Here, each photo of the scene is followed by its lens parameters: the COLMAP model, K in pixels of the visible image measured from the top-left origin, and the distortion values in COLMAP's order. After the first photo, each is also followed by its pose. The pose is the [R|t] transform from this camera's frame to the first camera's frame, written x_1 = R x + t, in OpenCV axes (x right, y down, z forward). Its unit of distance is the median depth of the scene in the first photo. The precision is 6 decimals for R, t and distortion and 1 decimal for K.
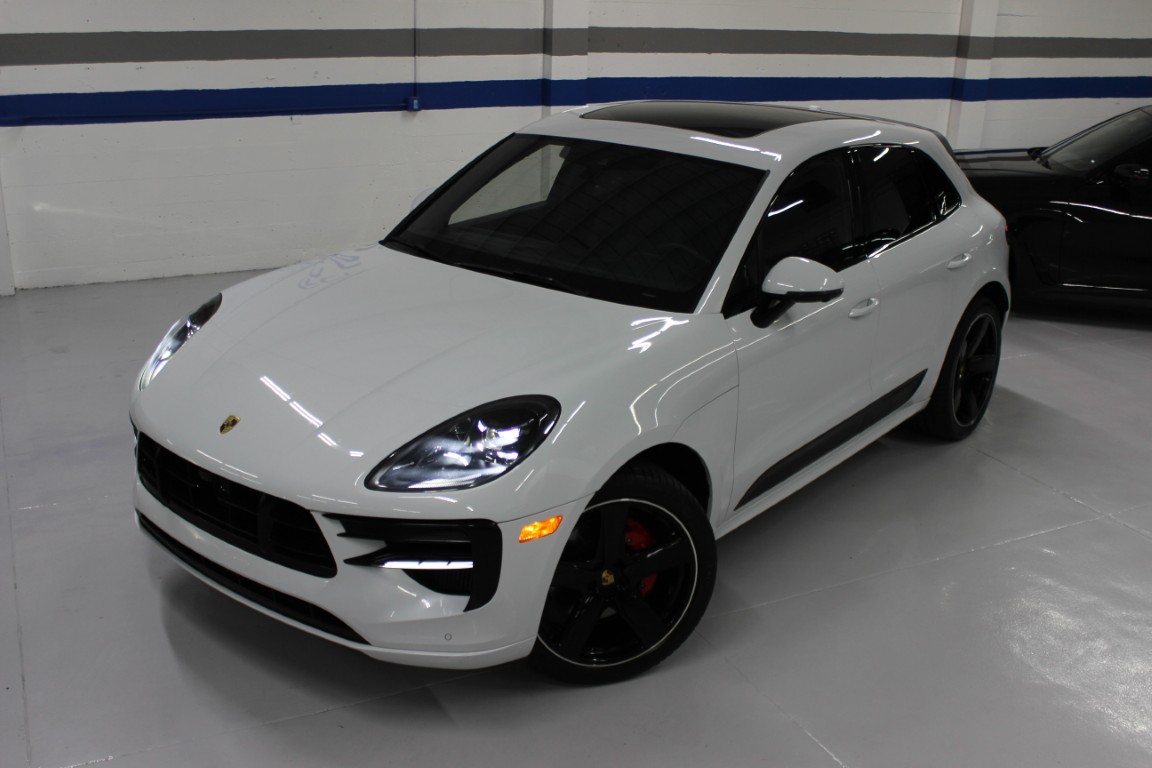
lens RADIAL K [[1186.4, 0, 576.0], [0, 1186.4, 384.0], [0, 0, 1]] dist [-0.129339, 0.159308]
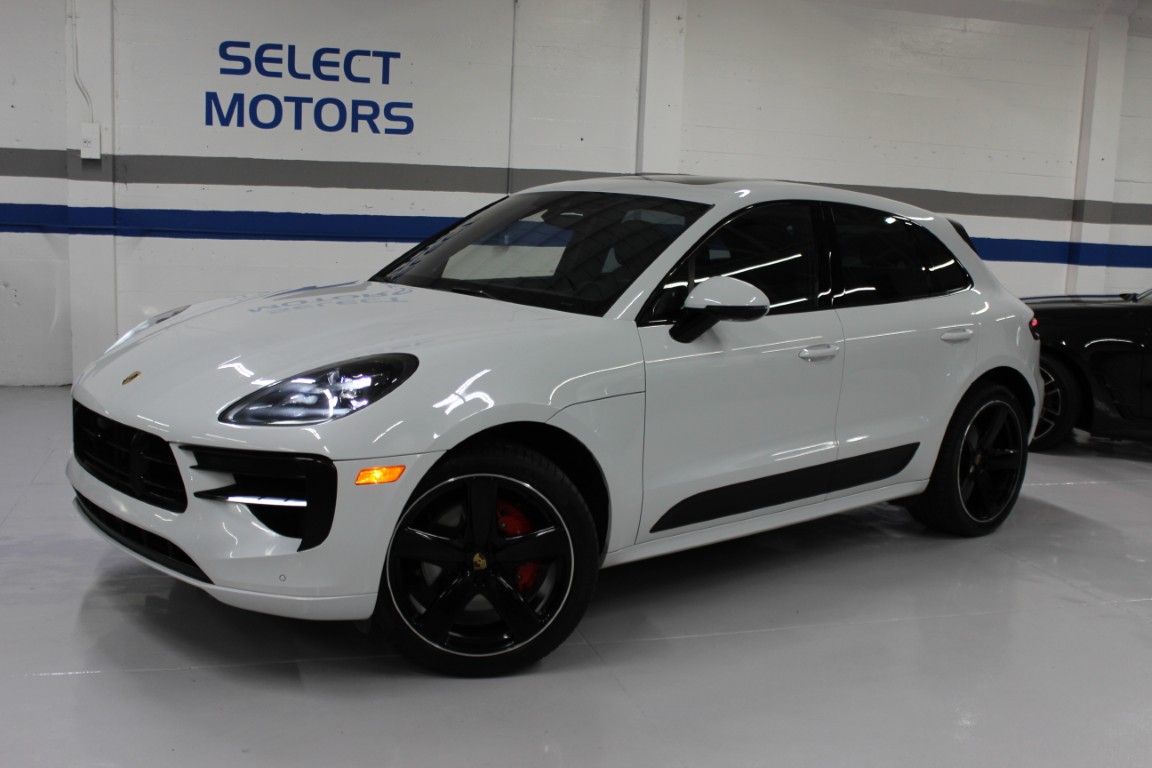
lens RADIAL K [[1186.4, 0, 576.0], [0, 1186.4, 384.0], [0, 0, 1]] dist [-0.129339, 0.159308]
pose [[0.983938, 0.037757, -0.174474, 0.254169], [-0.071066, 0.979437, -0.188820, 0.186928], [0.163757, 0.198186, 0.966388, 0.037108]]
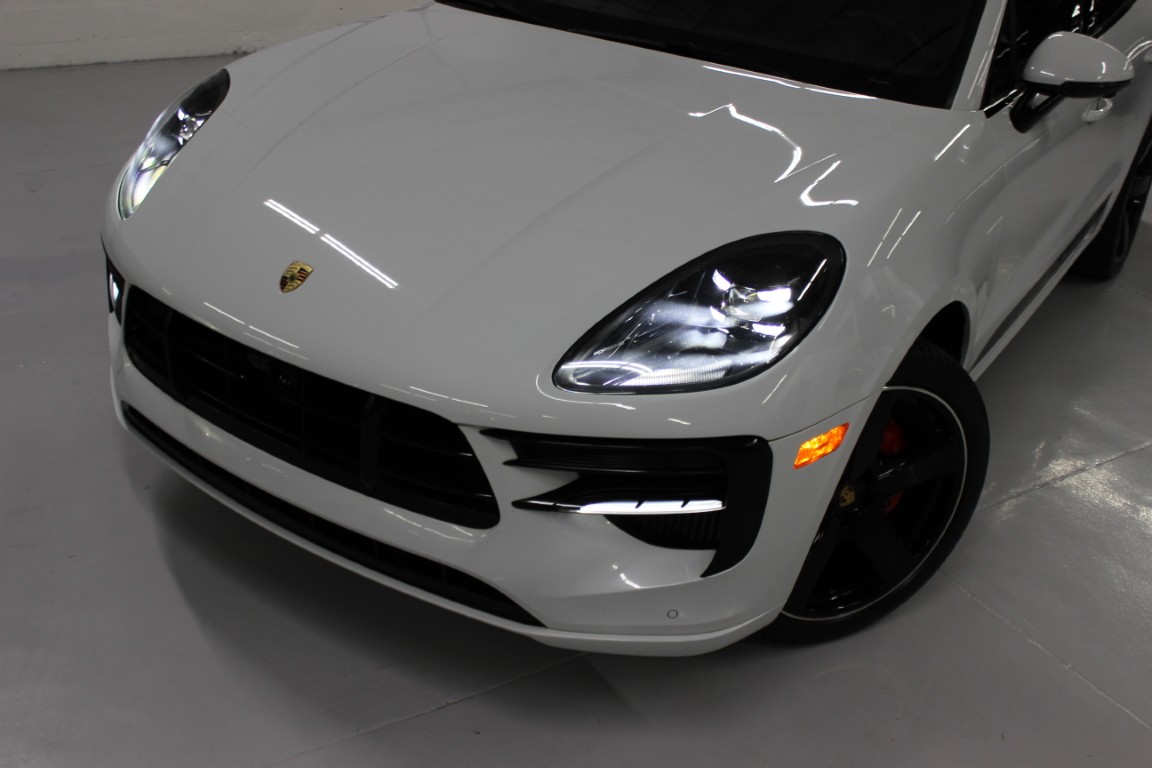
lens RADIAL K [[1186.4, 0, 576.0], [0, 1186.4, 384.0], [0, 0, 1]] dist [-0.129339, 0.159308]
pose [[0.995425, -0.008472, 0.095172, -0.183902], [-0.006736, 0.987362, 0.158341, -0.007793], [-0.095310, -0.158257, 0.982787, 0.330494]]
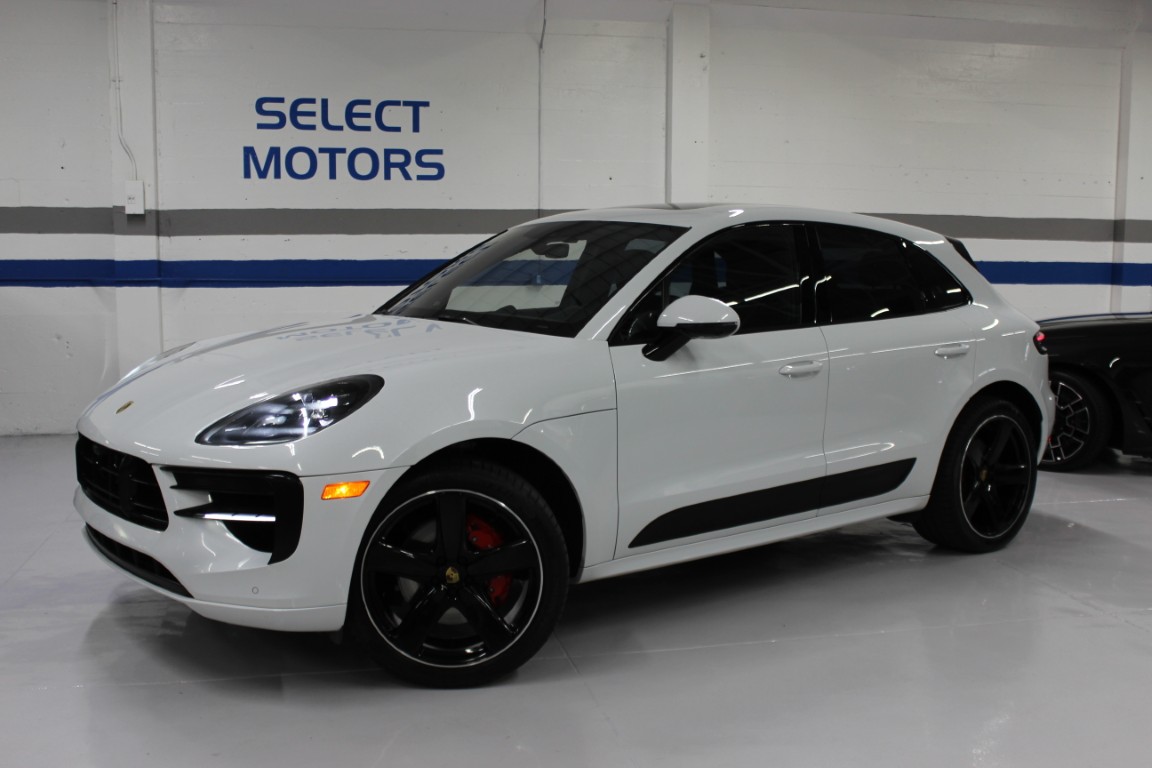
lens RADIAL K [[1186.4, 0, 576.0], [0, 1186.4, 384.0], [0, 0, 1]] dist [-0.129339, 0.159308]
pose [[0.970233, 0.002185, -0.242163, 0.351272], [-0.058169, 0.972787, -0.224279, 0.211494], [0.235083, 0.231690, 0.943958, 0.032811]]
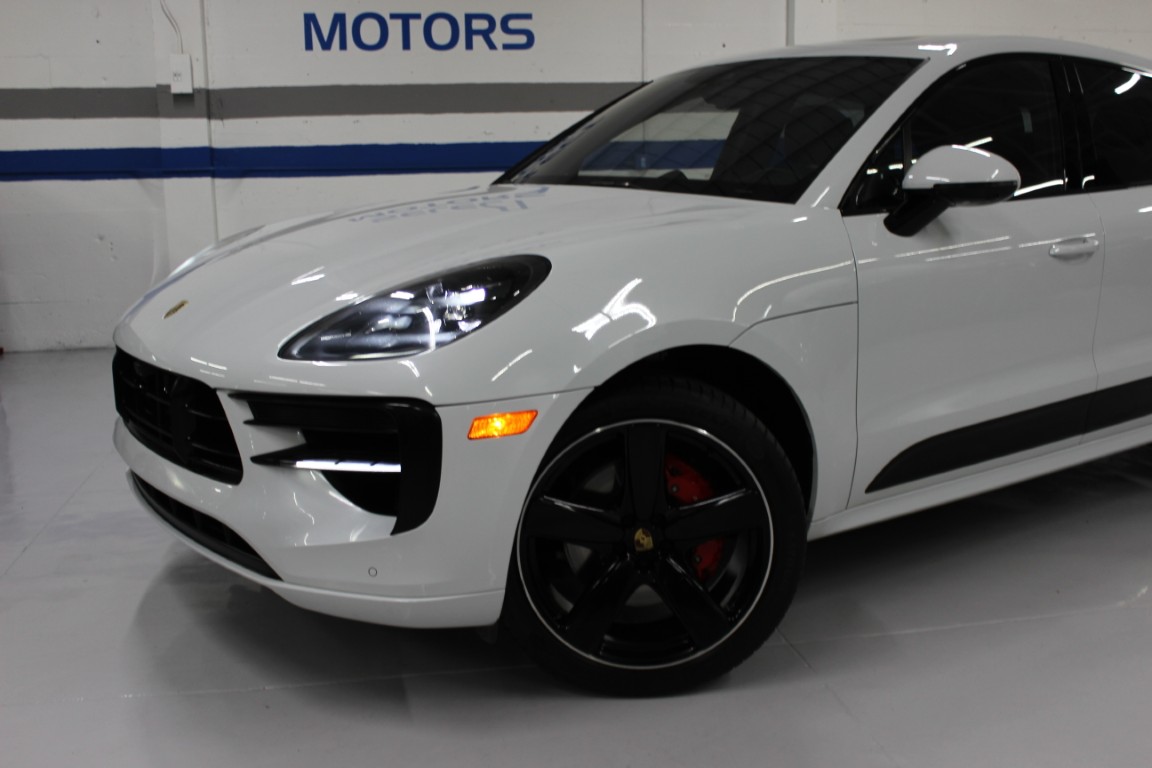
lens RADIAL K [[1186.4, 0, 576.0], [0, 1186.4, 384.0], [0, 0, 1]] dist [-0.129339, 0.159308]
pose [[0.959109, 0.012505, -0.282761, 0.177522], [-0.055440, 0.987971, -0.144358, 0.165606], [0.277555, 0.154131, 0.948265, 0.278938]]
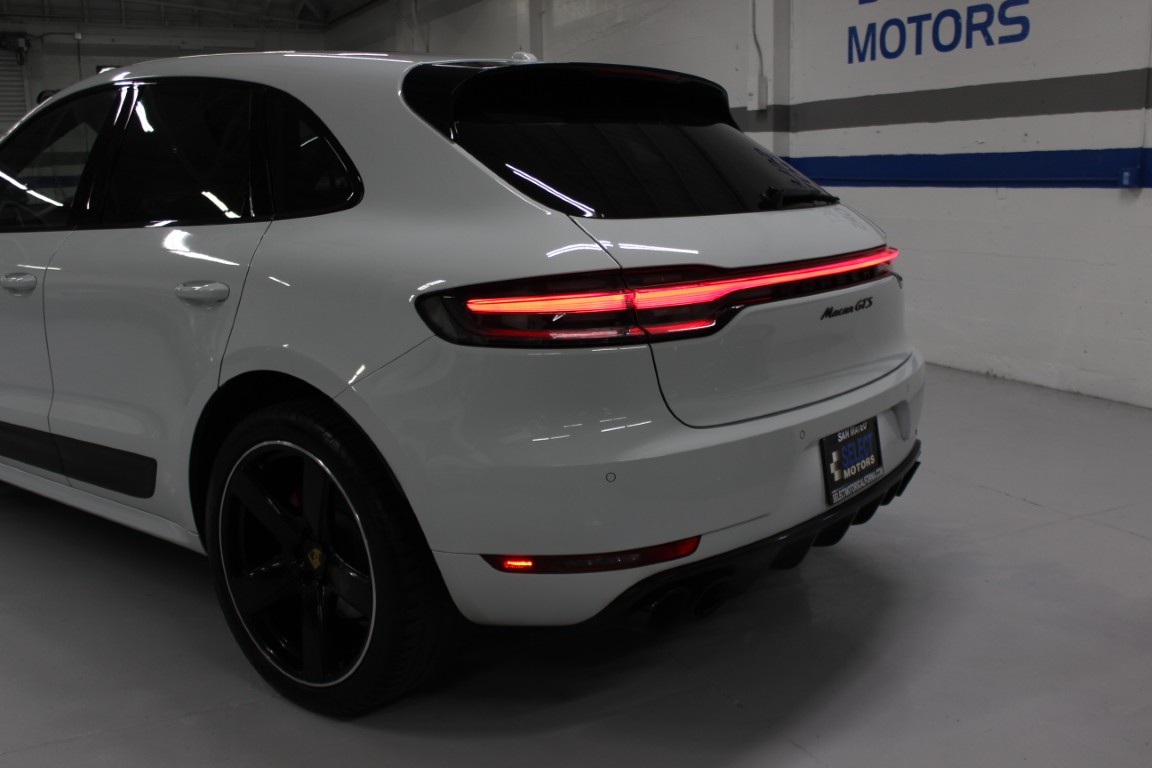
lens RADIAL K [[1117.4, 0, 576.0], [0, 1117.4, 384.0], [0, 0, 1]] dist [-0.157798, 0.183477]
pose [[0.014958, 0.160454, -0.986930, 1.121476], [-0.311327, 0.938724, 0.147898, -0.262306], [0.950185, 0.305045, 0.063995, 1.533588]]
